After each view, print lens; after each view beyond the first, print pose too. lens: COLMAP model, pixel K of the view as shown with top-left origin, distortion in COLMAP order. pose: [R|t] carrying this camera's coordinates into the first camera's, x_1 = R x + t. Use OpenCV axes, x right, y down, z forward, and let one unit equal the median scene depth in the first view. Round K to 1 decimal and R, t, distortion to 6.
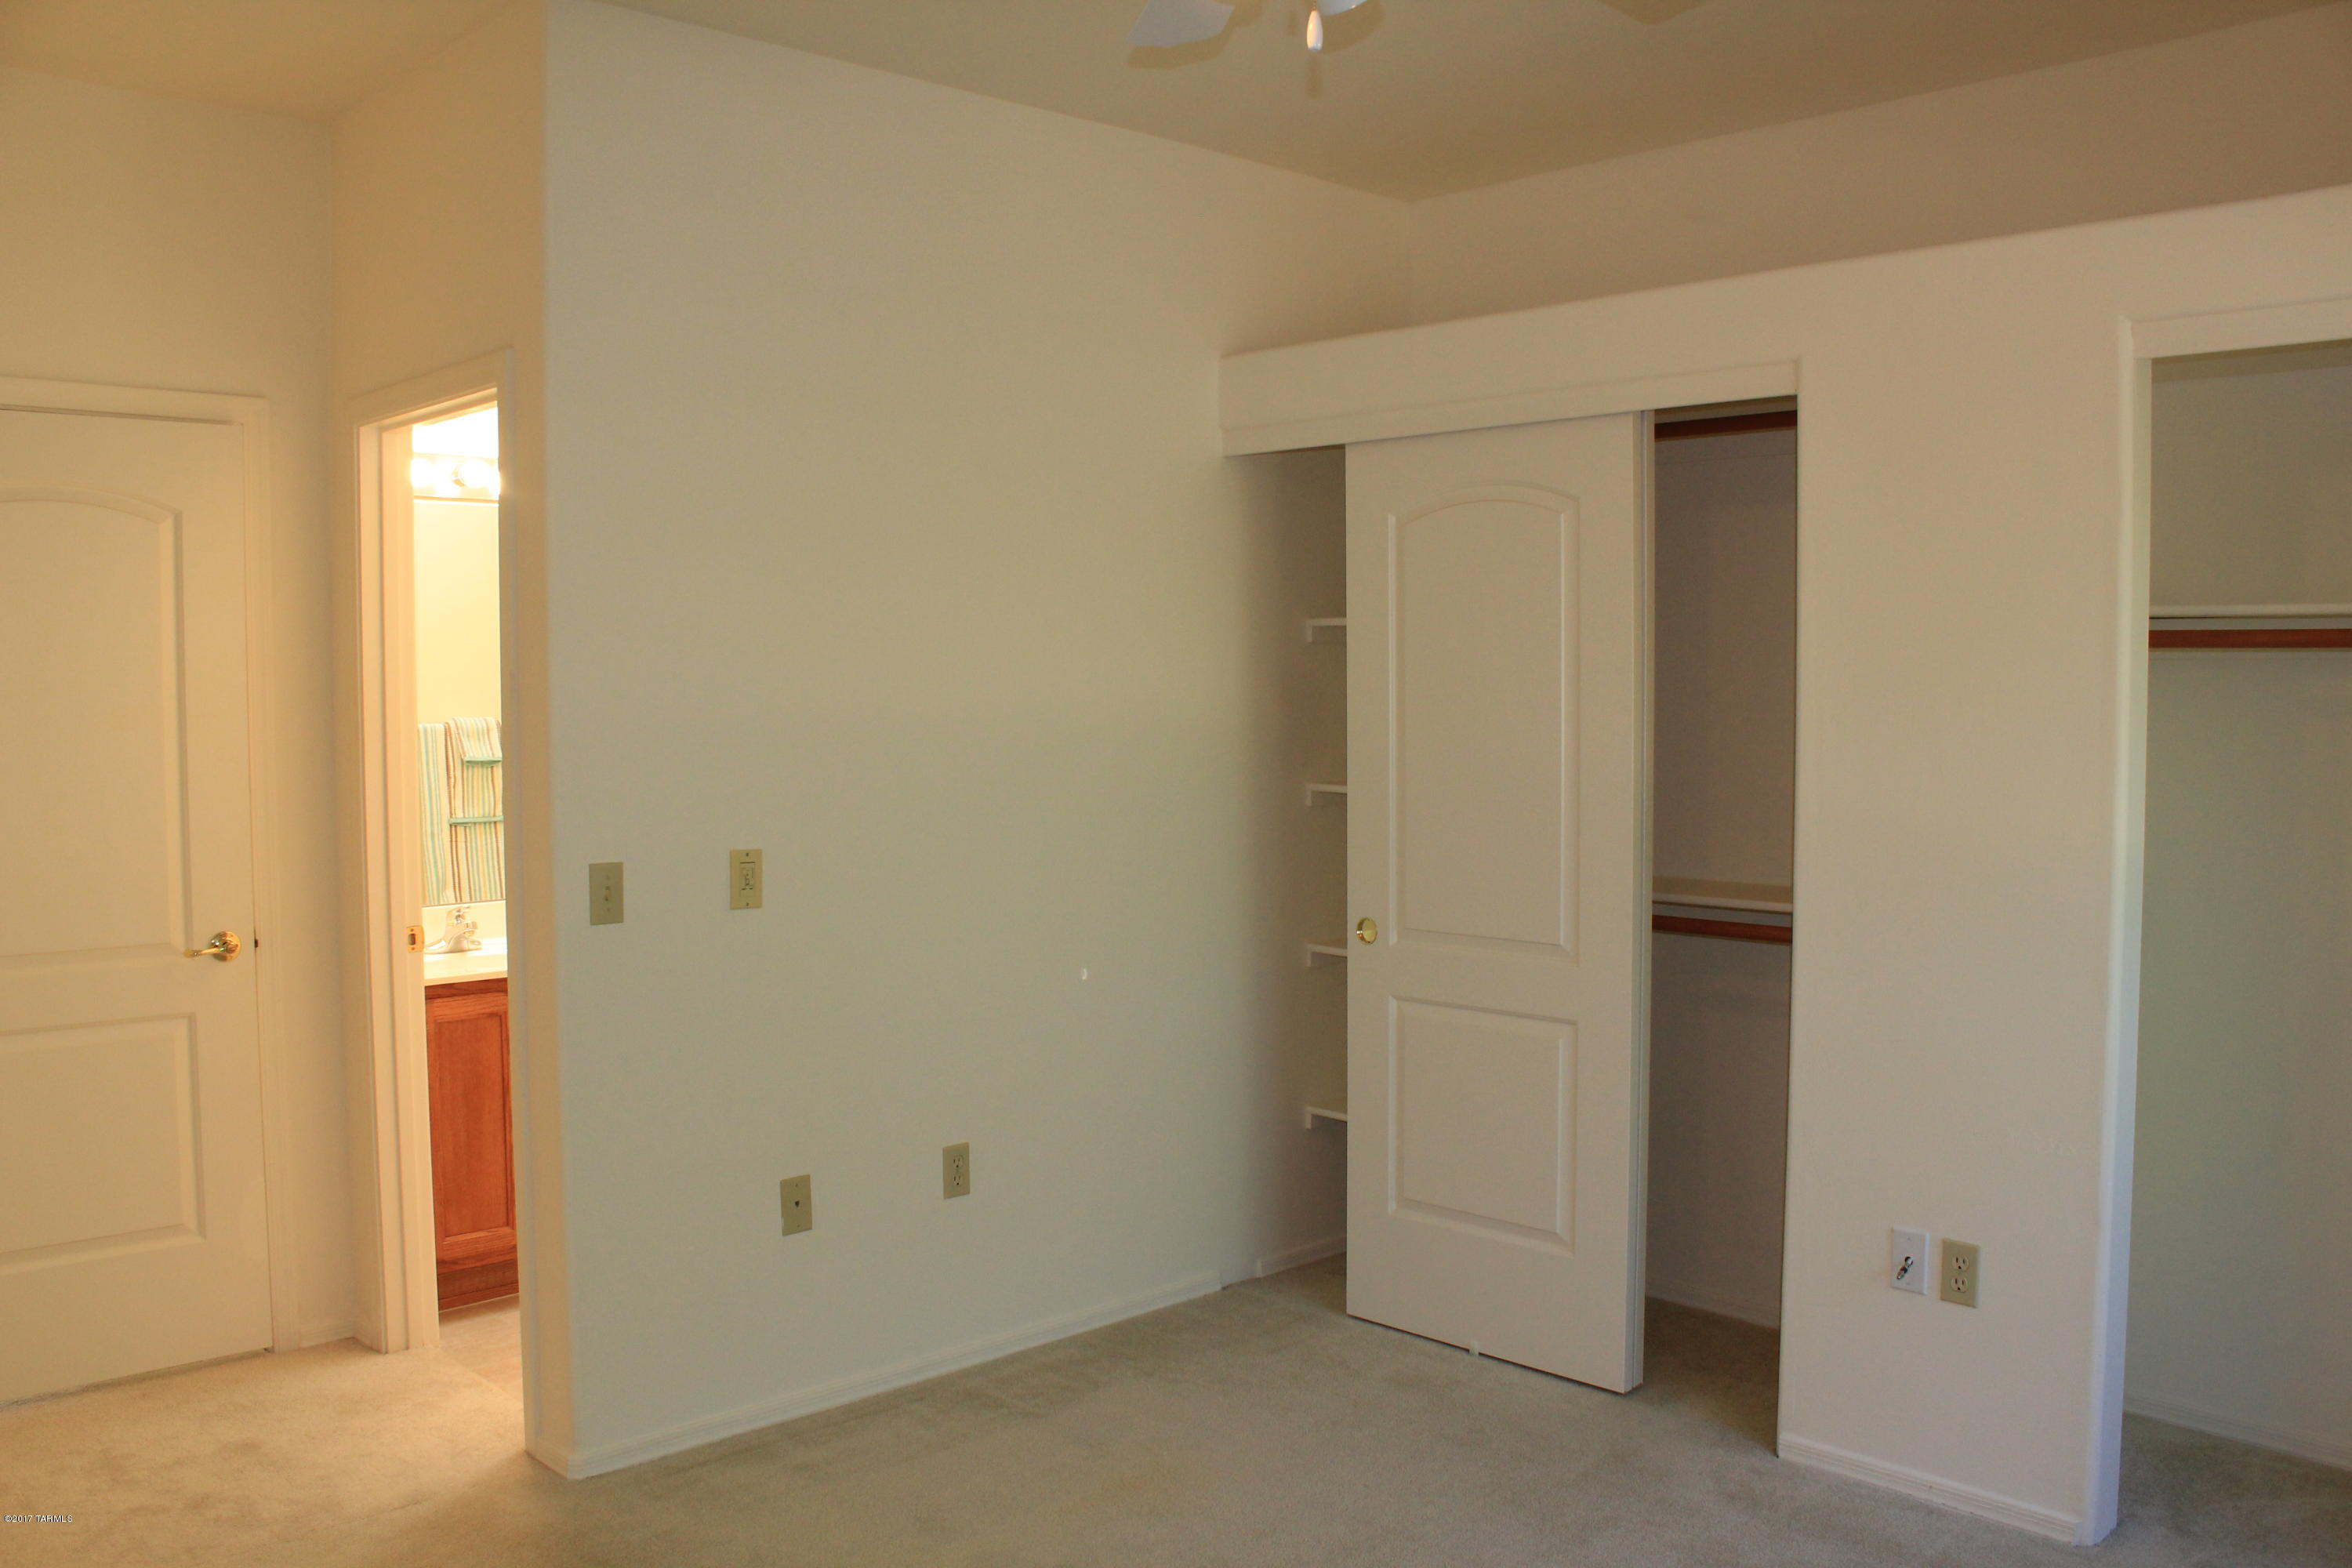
lens RADIAL K [[1951.4, 0, 1171.2], [0, 1951.4, 784.6], [0, 0, 1]] dist [-0.162054, 0.130547]
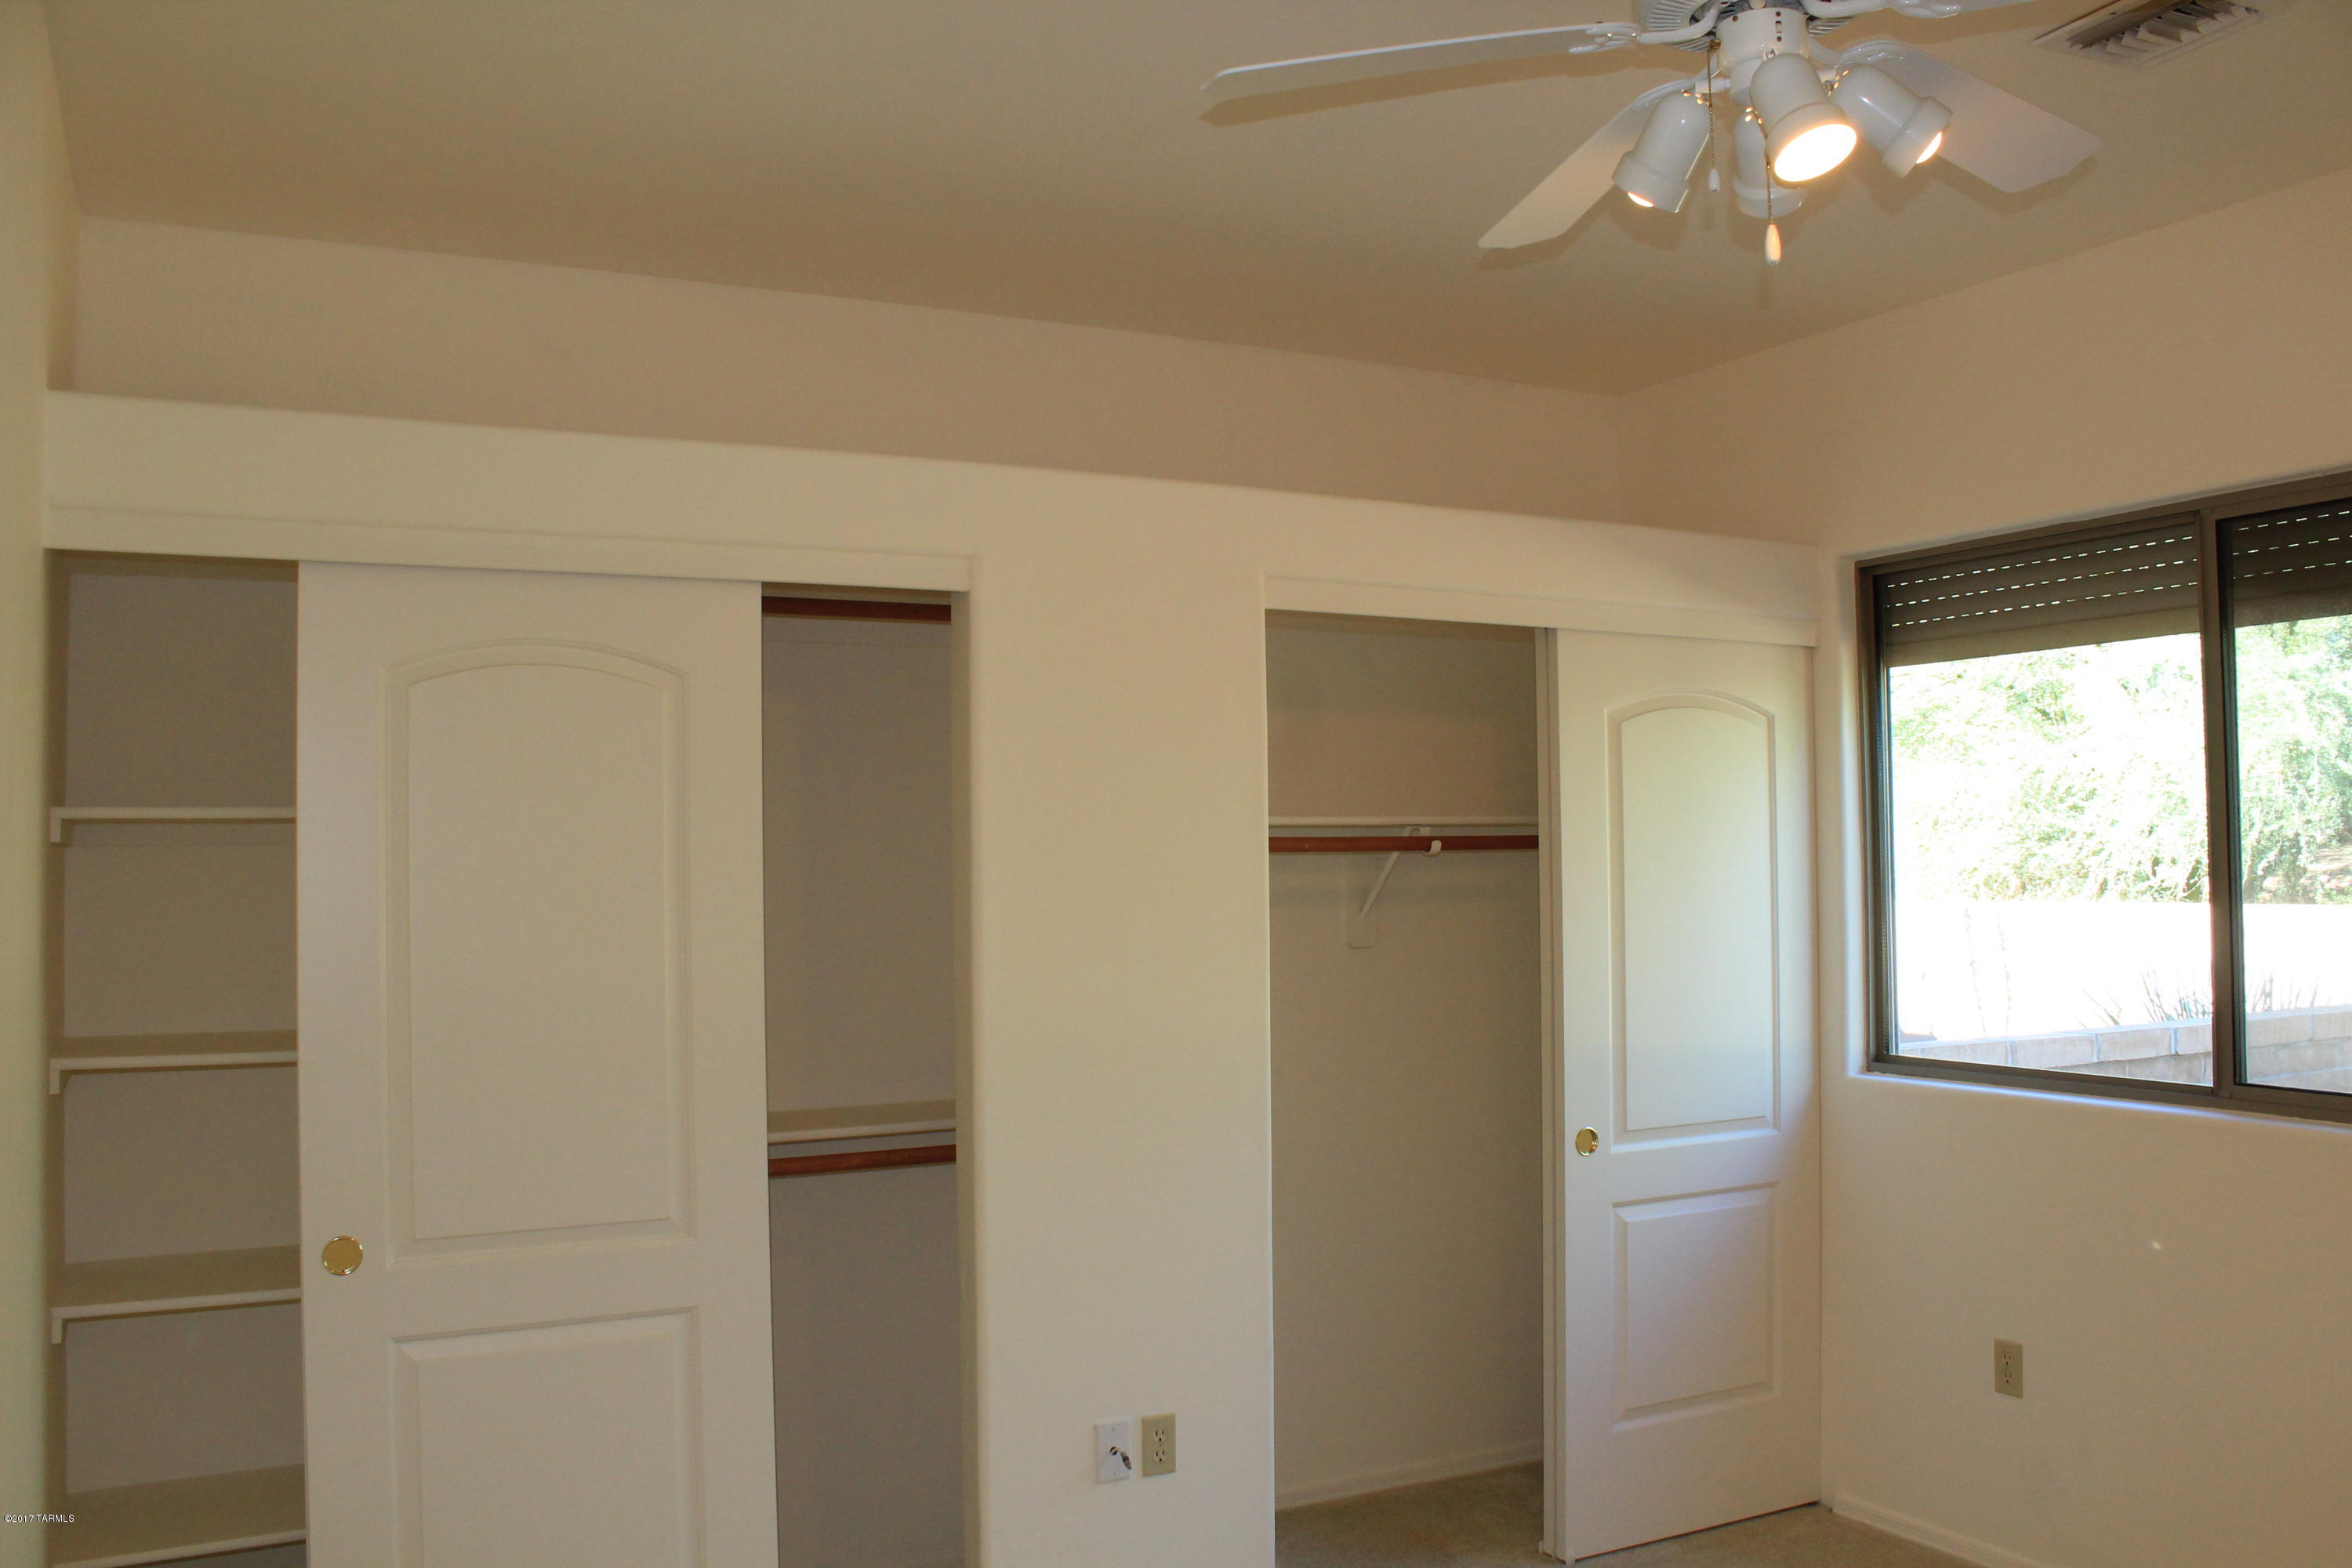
lens RADIAL K [[1951.4, 0, 1175.2], [0, 1951.4, 783.7], [0, 0, 1]] dist [-0.162054, 0.130547]
pose [[0.274598, 0.037772, 0.960817, -0.589367], [0.064827, 0.996227, -0.057691, -0.043491], [-0.959371, 0.078129, 0.271113, 0.641616]]
